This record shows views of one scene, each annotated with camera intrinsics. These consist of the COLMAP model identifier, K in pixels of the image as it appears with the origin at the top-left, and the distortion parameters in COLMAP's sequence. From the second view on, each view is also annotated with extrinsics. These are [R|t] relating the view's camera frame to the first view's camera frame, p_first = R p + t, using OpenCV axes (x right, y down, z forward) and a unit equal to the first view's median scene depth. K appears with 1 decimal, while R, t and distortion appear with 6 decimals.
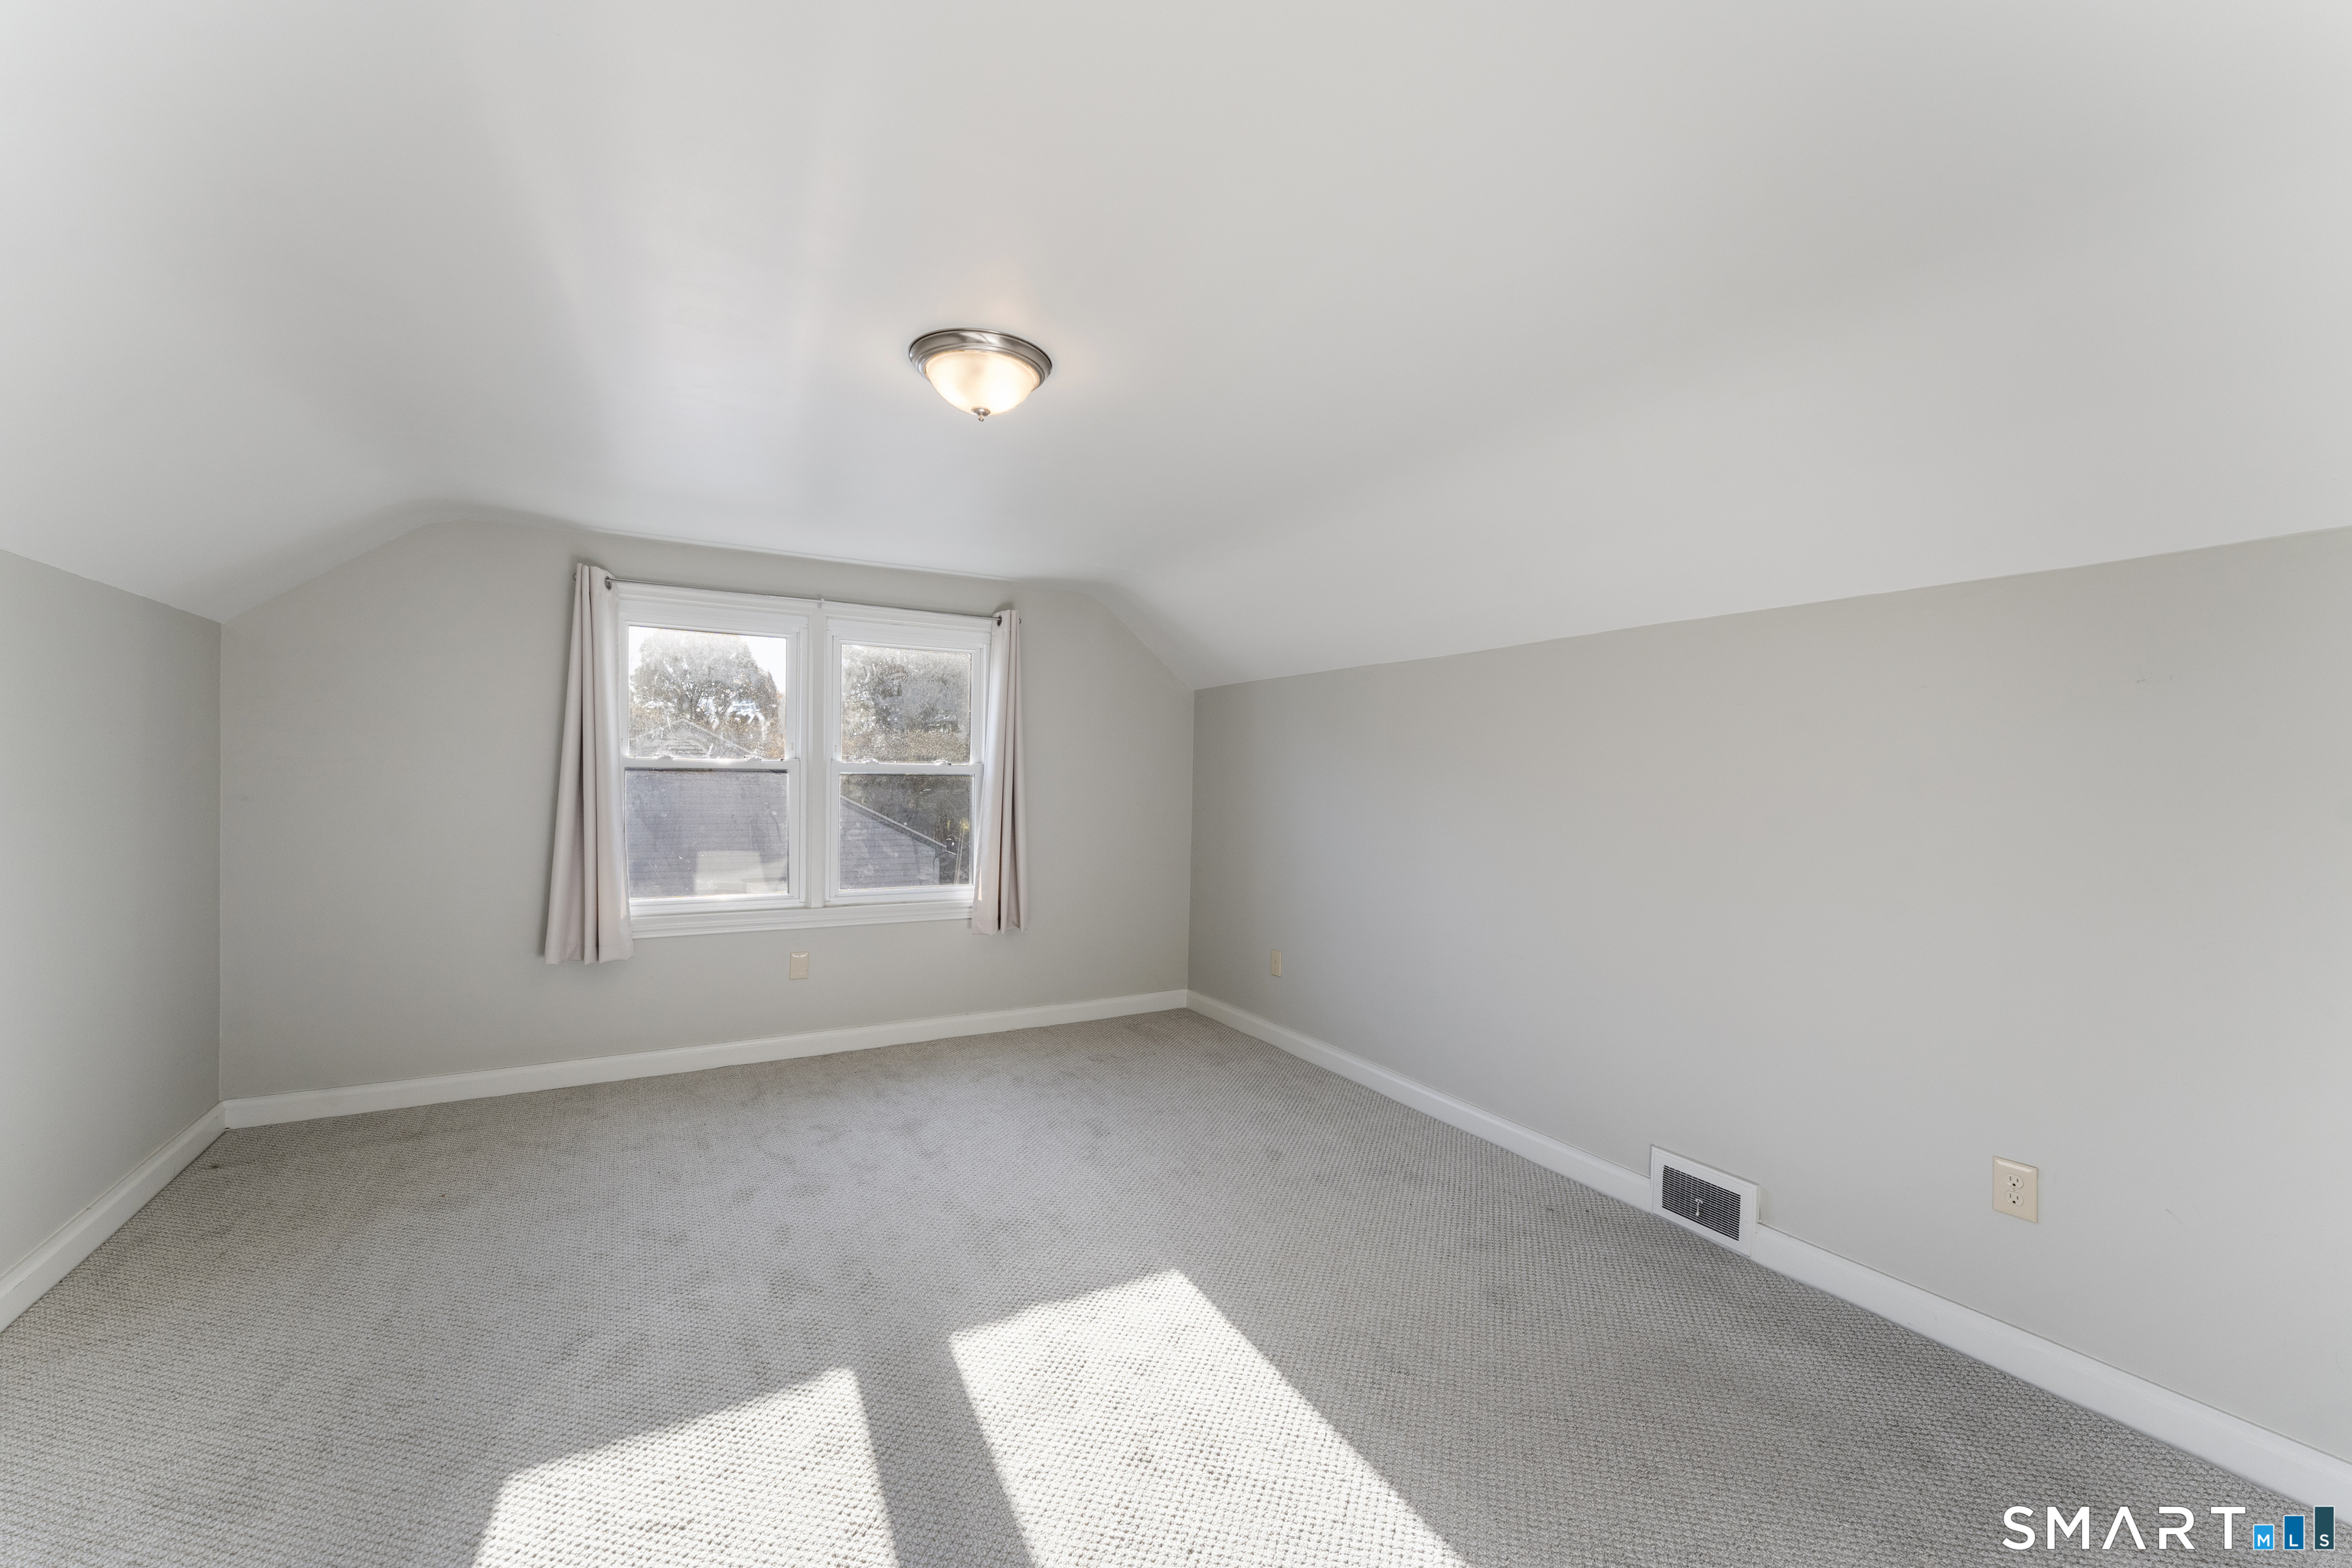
lens RADIAL K [[954.7, 0, 1175.6], [0, 954.7, 775.9], [0, 0, 1]] dist [-0.000782, -0.000076]
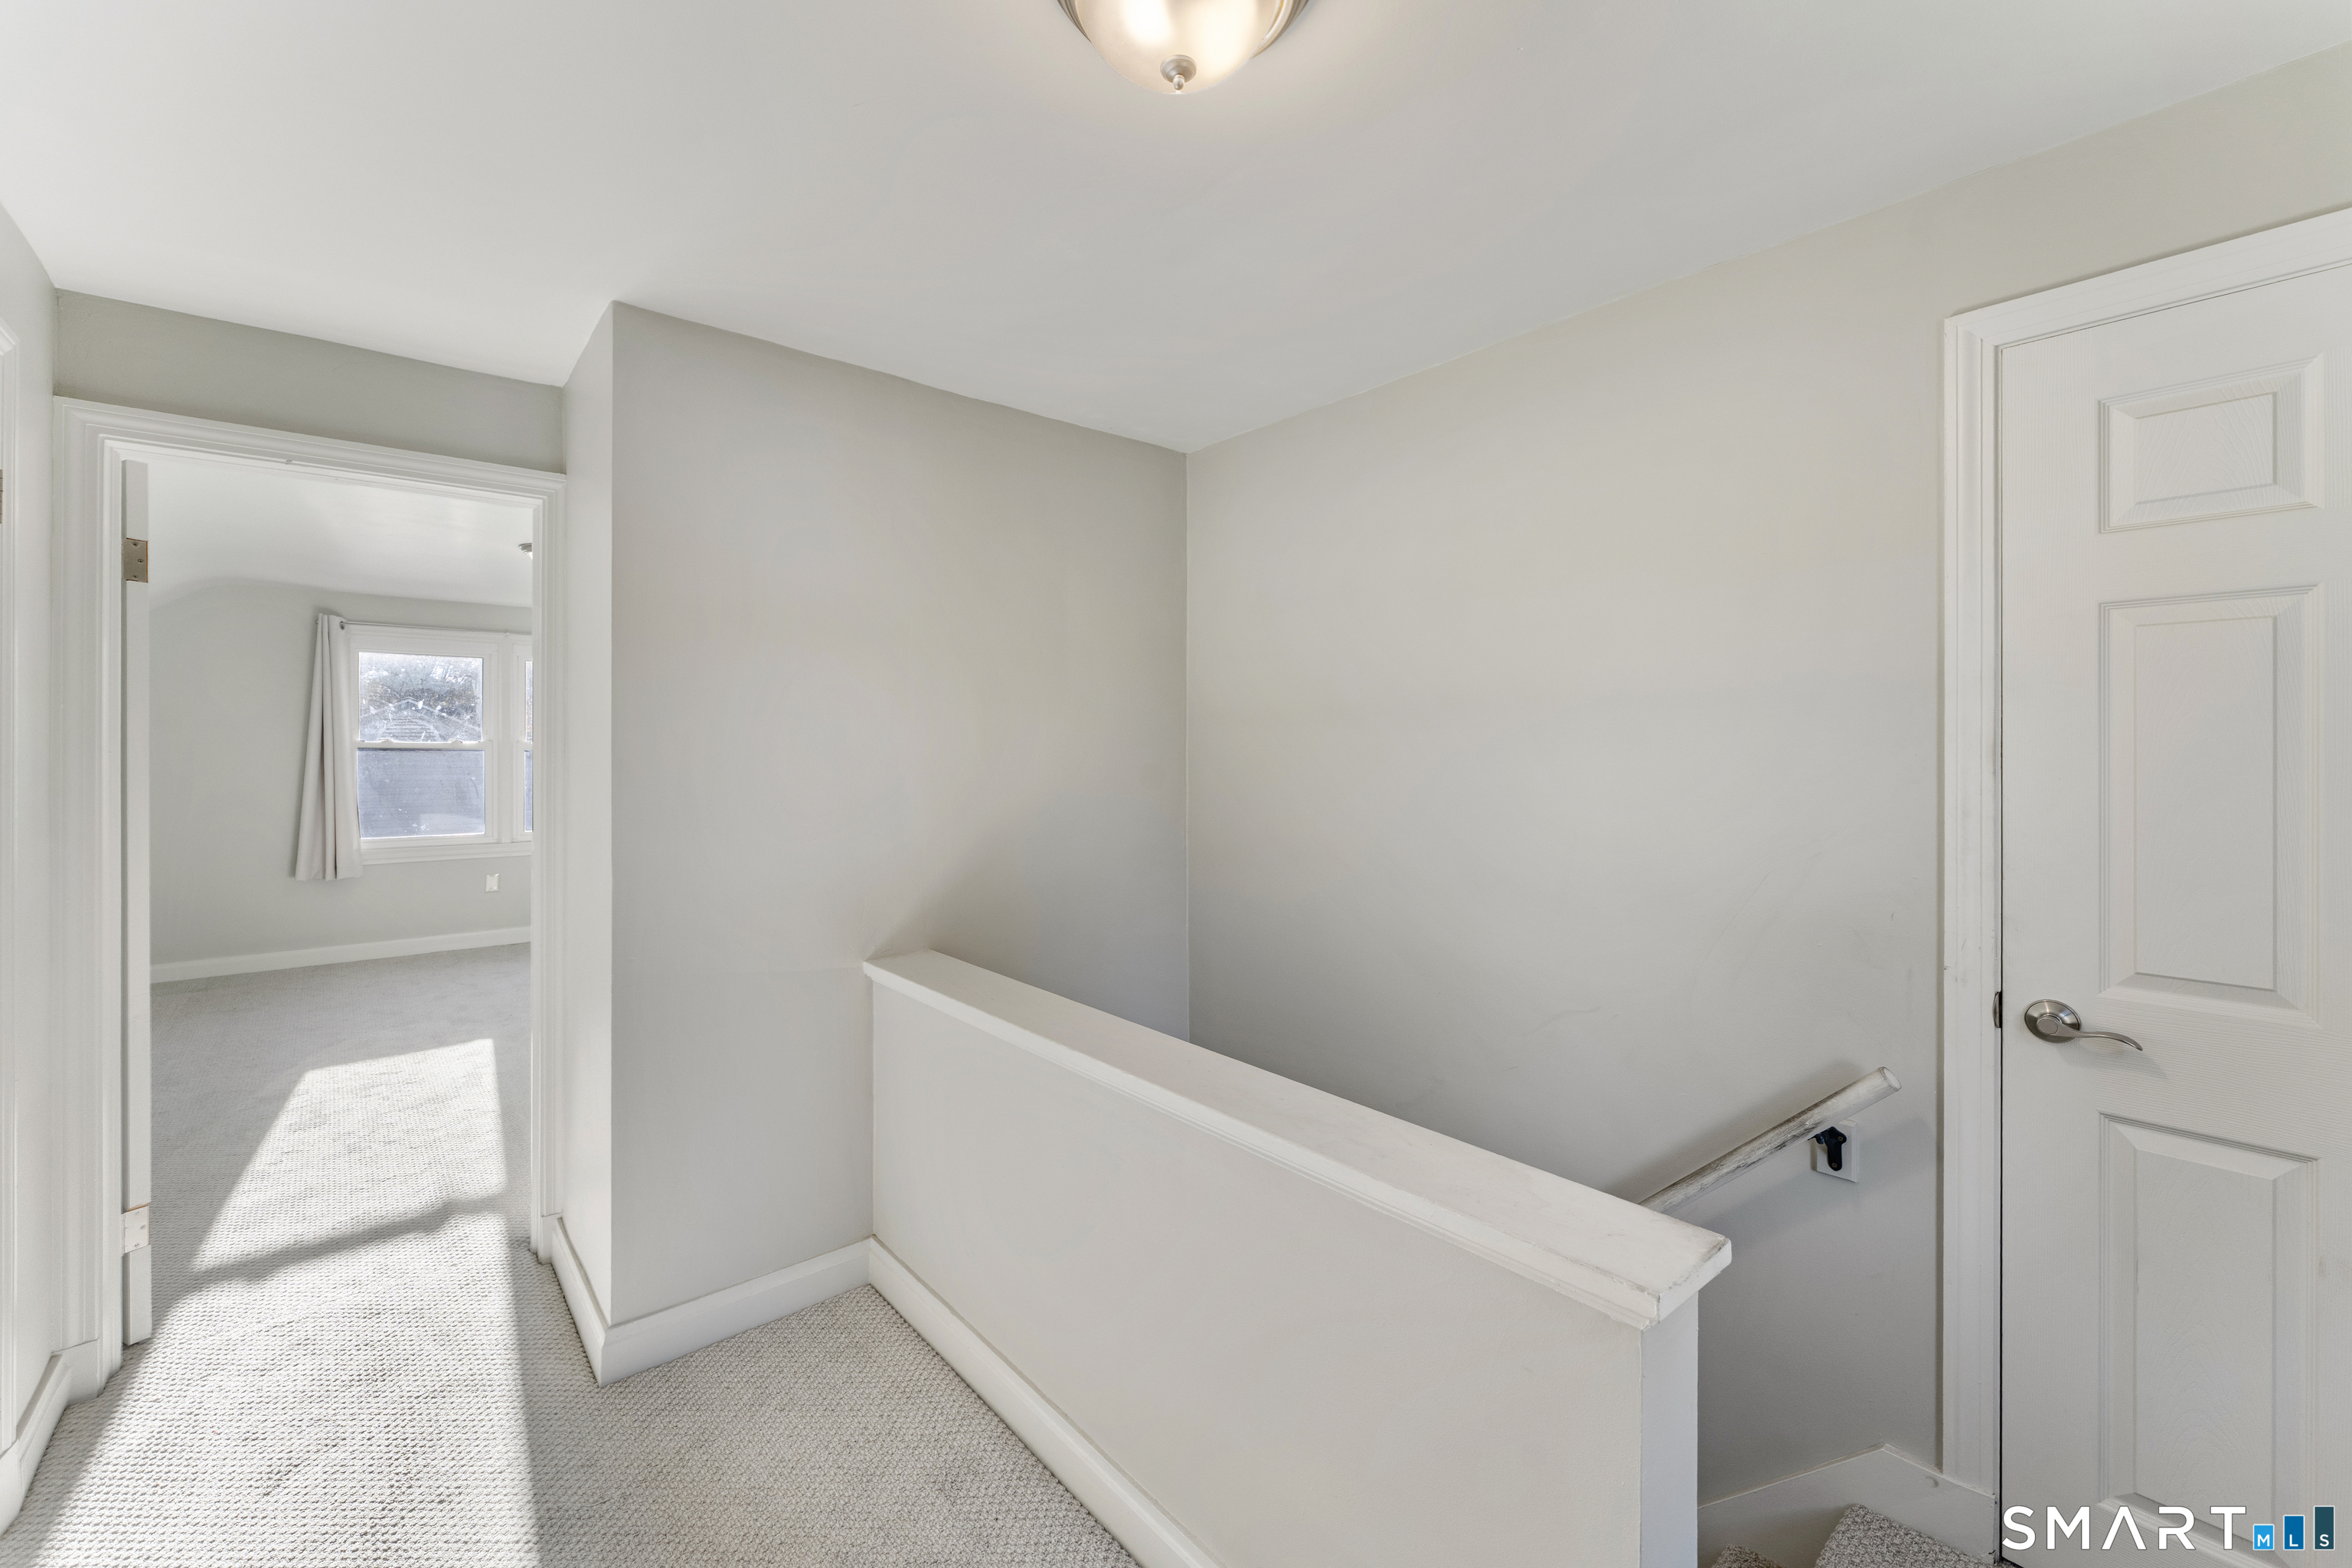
lens RADIAL K [[954.7, 0, 1173.2], [0, 954.7, 739.5], [0, 0, 1]] dist [-0.000782, -0.000076]
pose [[0.986308, -0.012966, 0.164405, 0.400471], [0.014943, 0.999830, -0.010790, 0.011491], [-0.164237, 0.013099, 0.986334, -0.622569]]
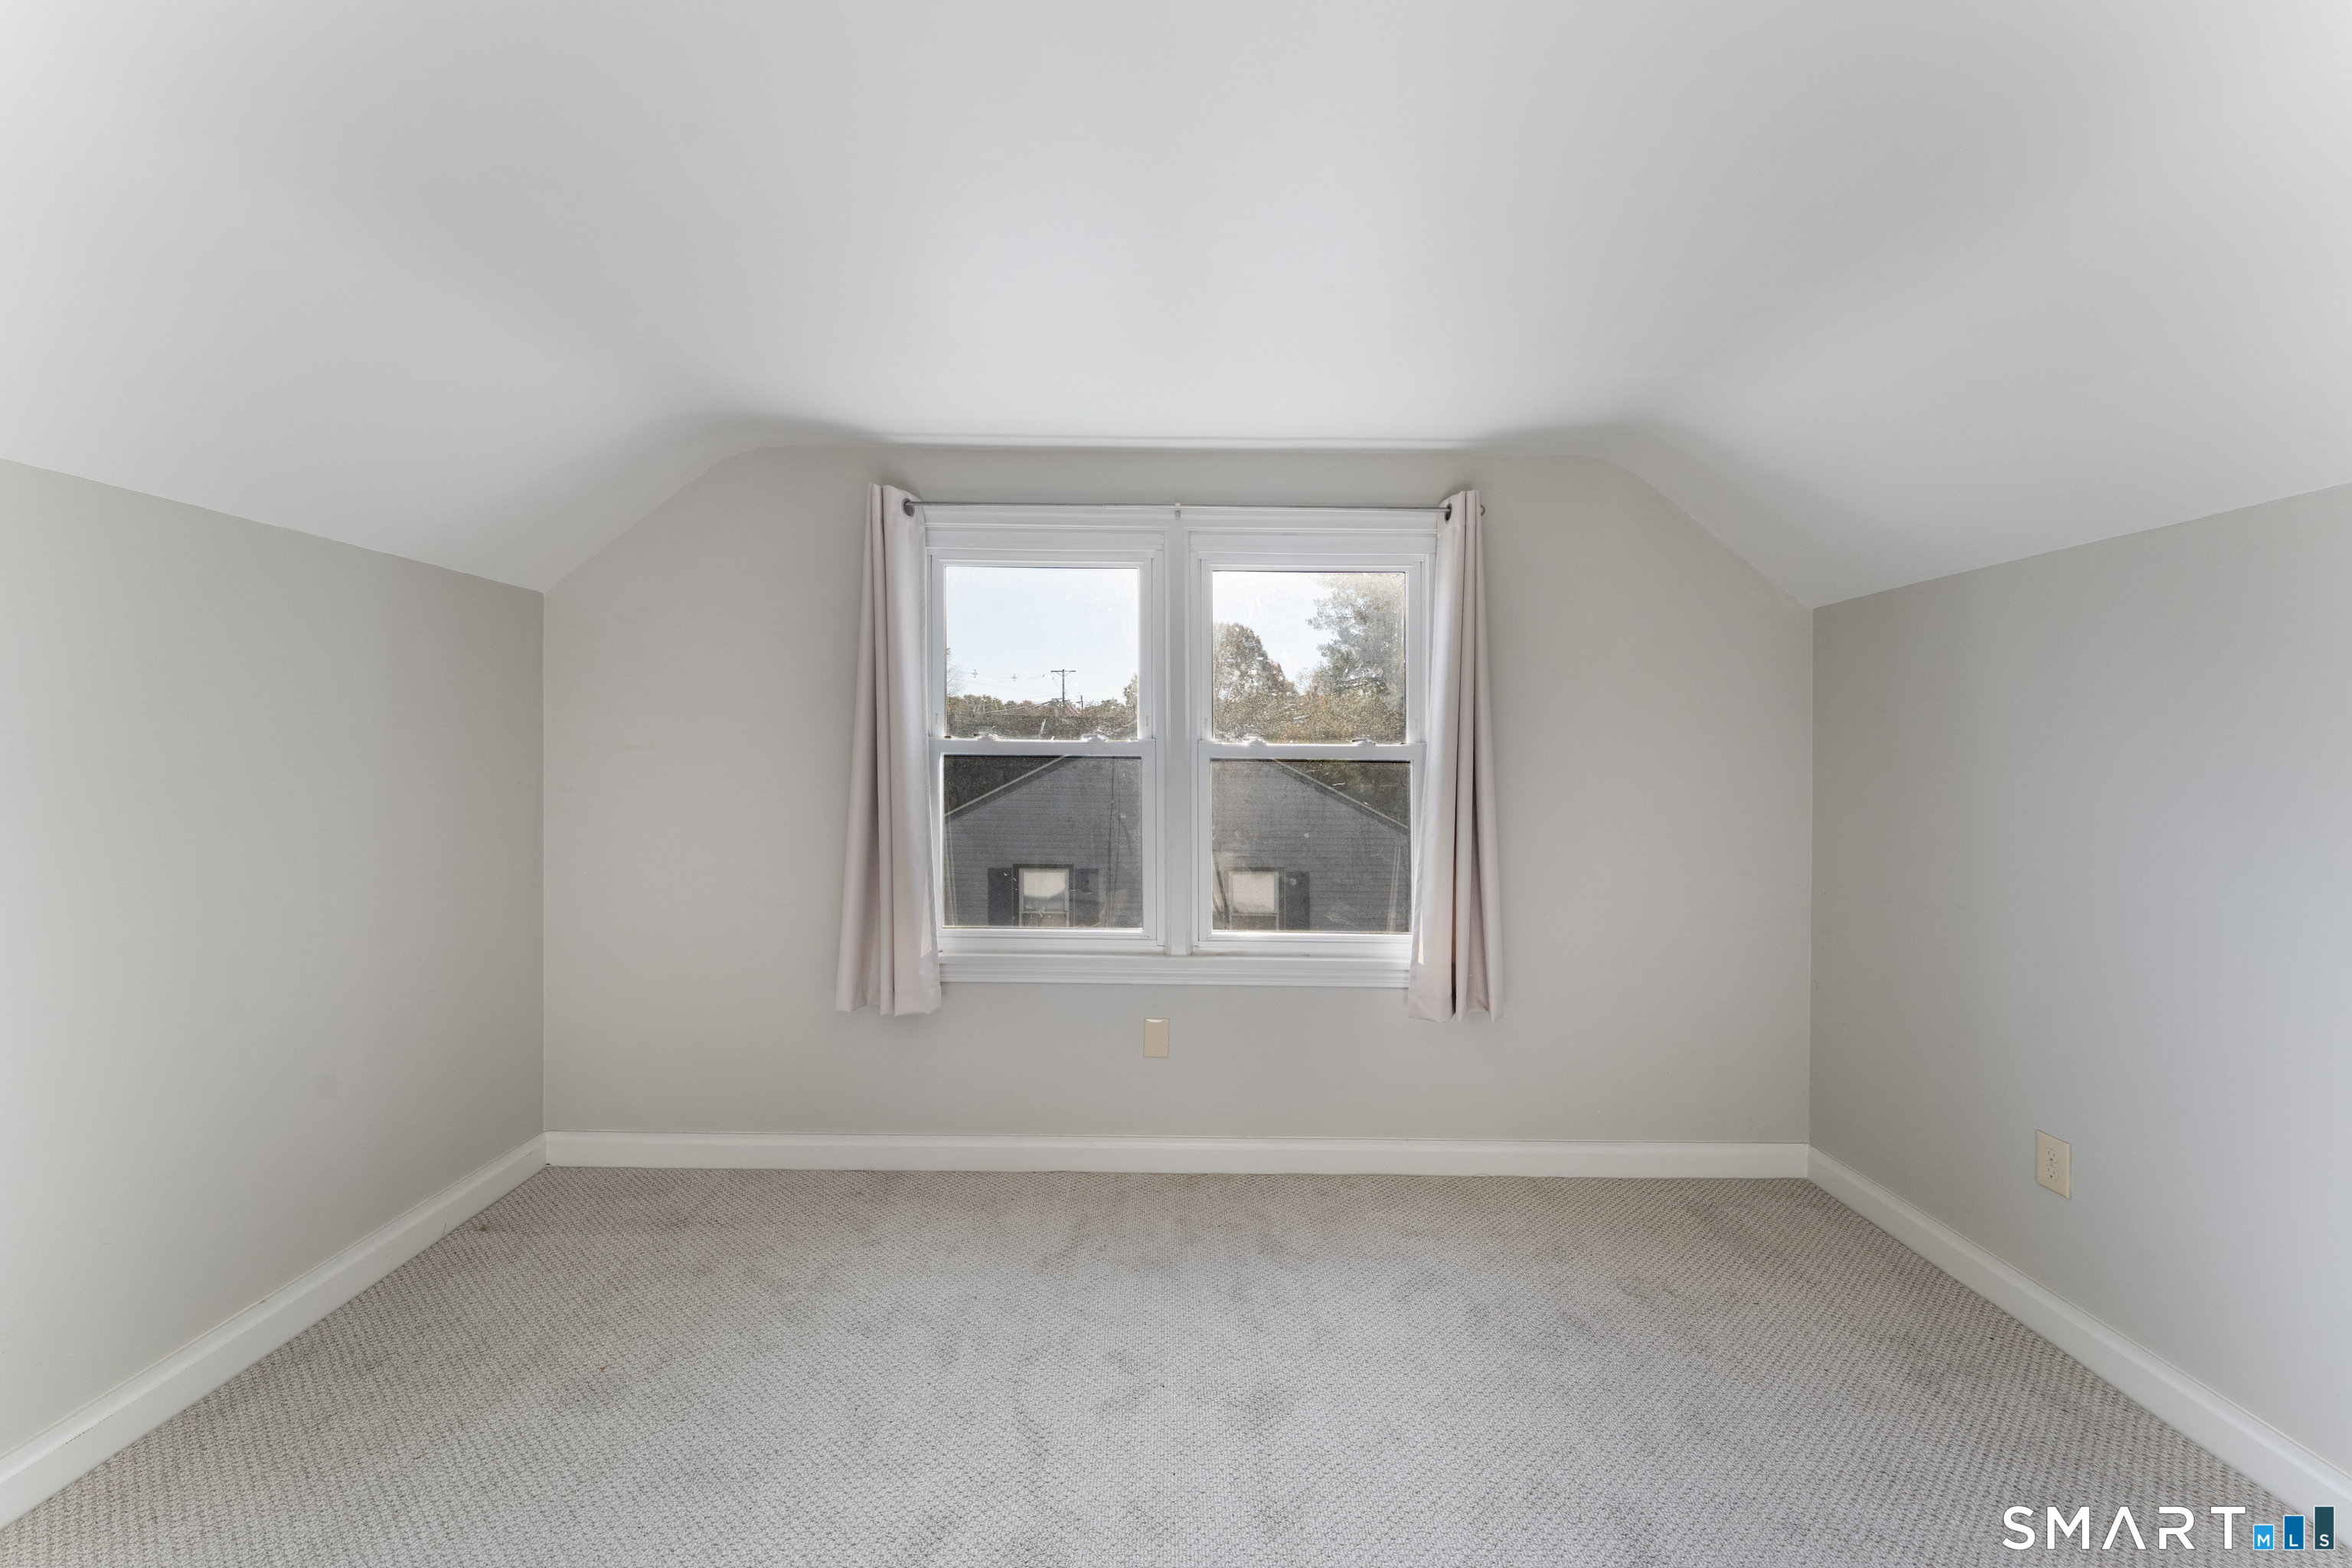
lens RADIAL K [[954.7, 0, 1182.4], [0, 954.7, 731.7], [0, 0, 1]] dist [-0.000782, -0.000076]
pose [[0.871726, -0.016989, -0.489699, -0.036732], [0.001456, 0.999484, -0.032081, -0.000549], [0.489991, 0.027253, 0.871301, 0.408135]]
